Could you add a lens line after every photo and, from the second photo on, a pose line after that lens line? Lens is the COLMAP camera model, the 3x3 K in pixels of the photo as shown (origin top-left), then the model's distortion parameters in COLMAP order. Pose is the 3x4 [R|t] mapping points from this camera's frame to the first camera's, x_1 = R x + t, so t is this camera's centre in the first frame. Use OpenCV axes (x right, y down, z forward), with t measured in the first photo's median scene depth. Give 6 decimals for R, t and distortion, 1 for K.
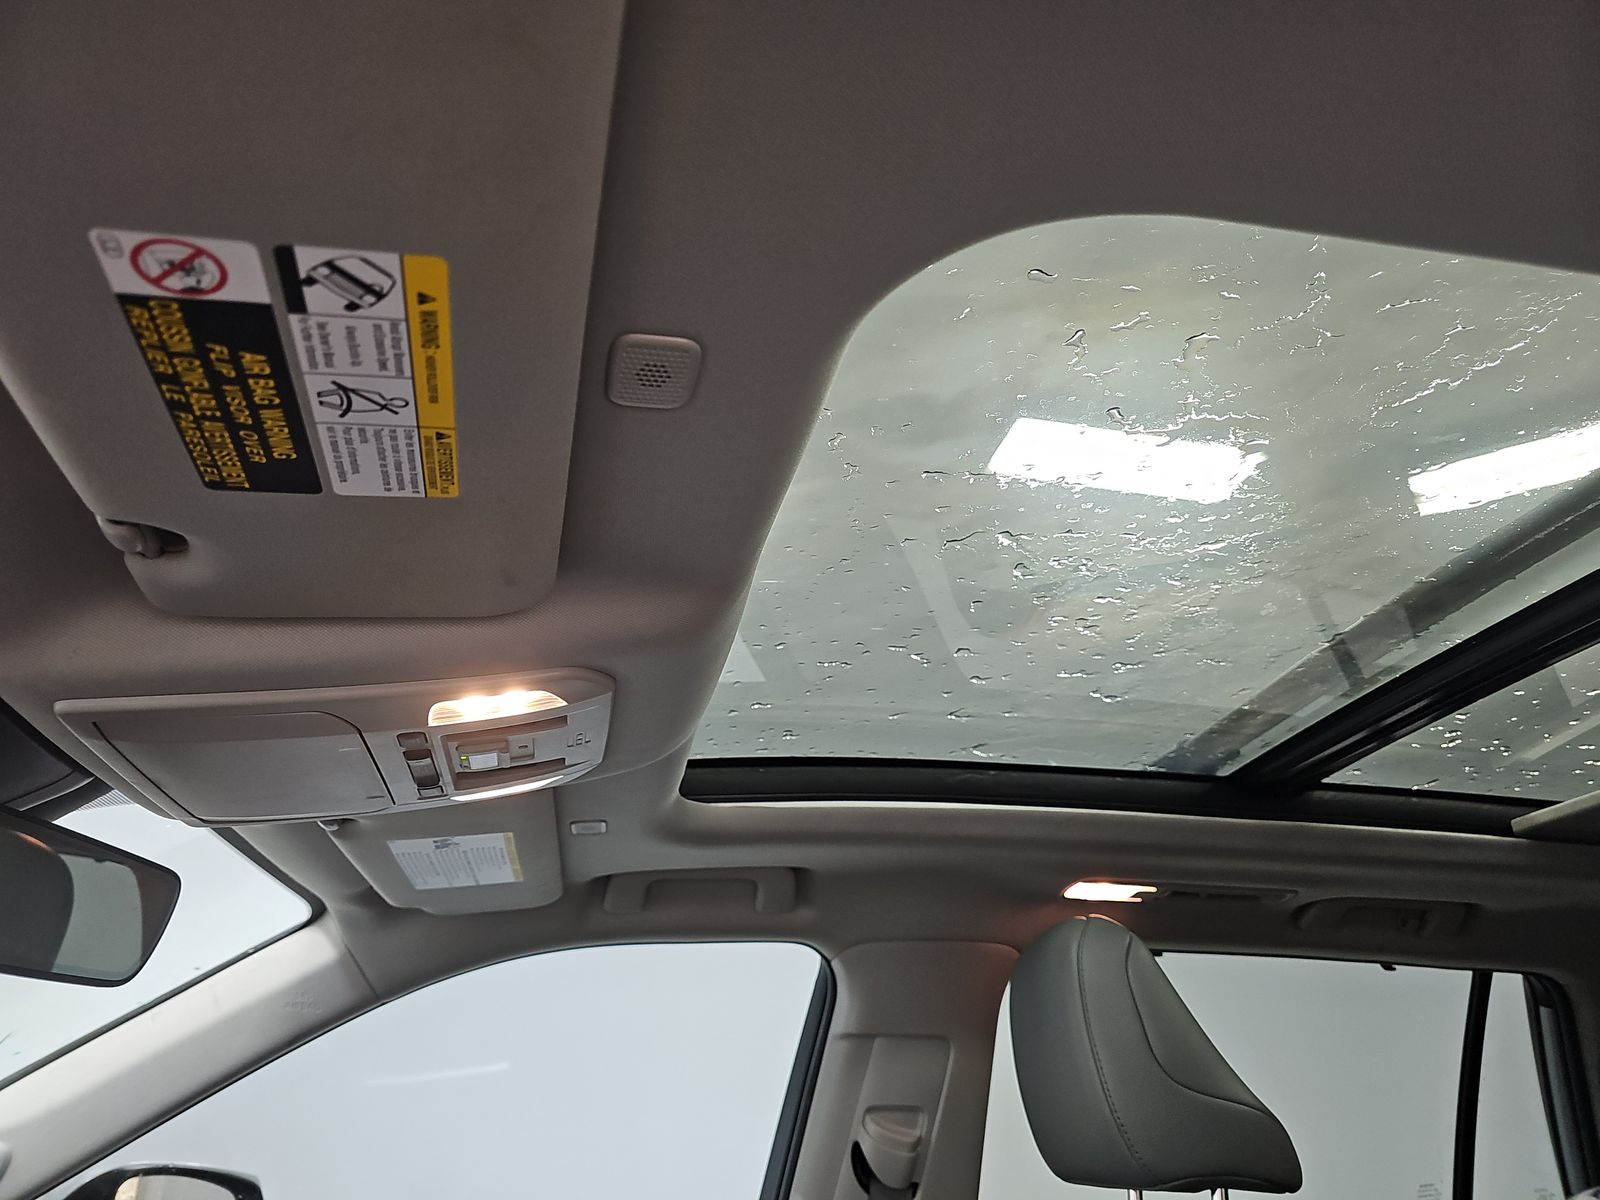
lens RADIAL K [[1055.3, 0, 783.5], [0, 1055.3, 605.4], [0, 0, 1]] dist [0.039711, -0.046833]
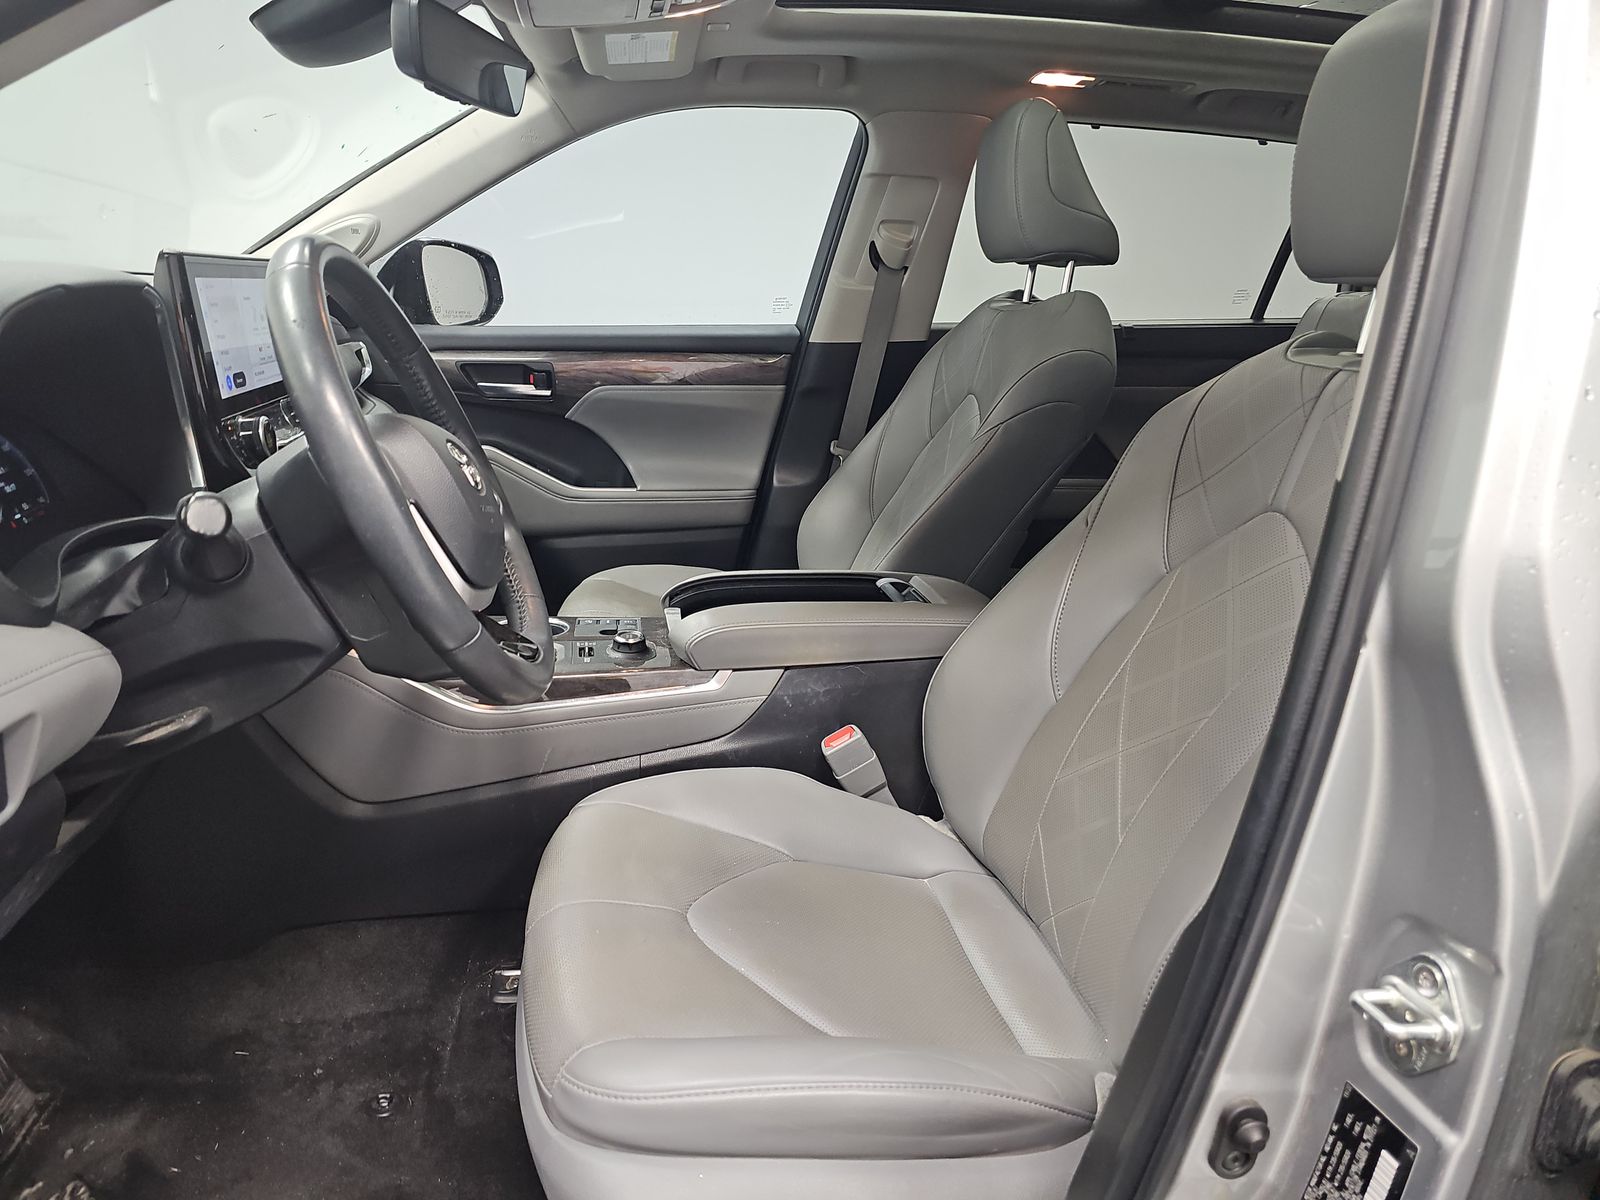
lens RADIAL K [[1055.3, 0, 783.5], [0, 1055.3, 605.4], [0, 0, 1]] dist [0.039711, -0.046833]
pose [[0.998898, 0.044906, -0.013670, -0.020471], [-0.023847, 0.736306, 0.676228, -0.177109], [0.040432, -0.675157, 0.736565, -0.576526]]
